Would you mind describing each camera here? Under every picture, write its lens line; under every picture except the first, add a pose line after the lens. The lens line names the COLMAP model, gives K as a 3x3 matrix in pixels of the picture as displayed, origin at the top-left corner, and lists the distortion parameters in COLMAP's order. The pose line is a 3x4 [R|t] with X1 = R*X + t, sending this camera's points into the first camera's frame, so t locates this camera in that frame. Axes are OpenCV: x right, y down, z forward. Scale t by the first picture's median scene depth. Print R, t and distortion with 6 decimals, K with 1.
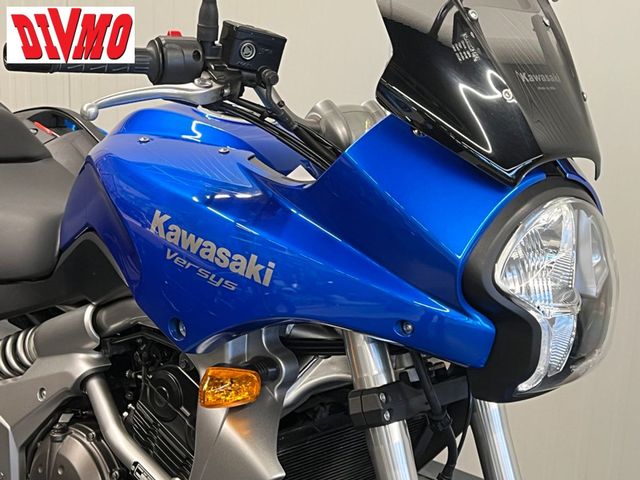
lens RADIAL K [[1152.7, 0, 317.8], [0, 1152.7, 243.0], [0, 0, 1]] dist [0.156997, -0.391628]
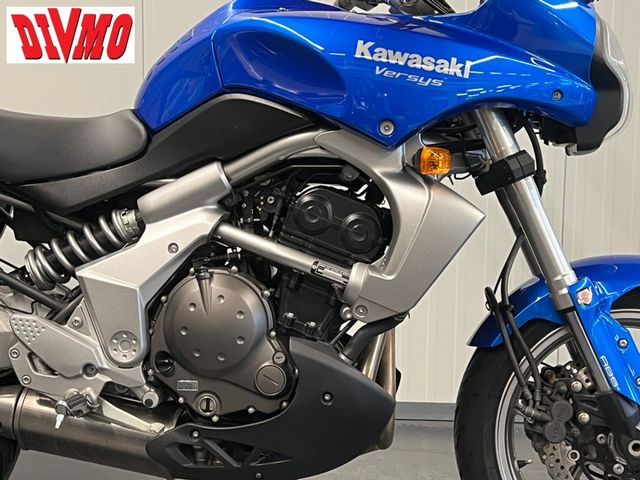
lens RADIAL K [[1152.7, 0, 317.8], [0, 1152.7, 243.0], [0, 0, 1]] dist [0.156997, -0.391628]
pose [[0.800510, -0.098816, 0.591117, -1.013182], [0.176836, 0.981346, -0.075428, 0.299572], [-0.572637, 0.164911, 0.803051, 0.000438]]
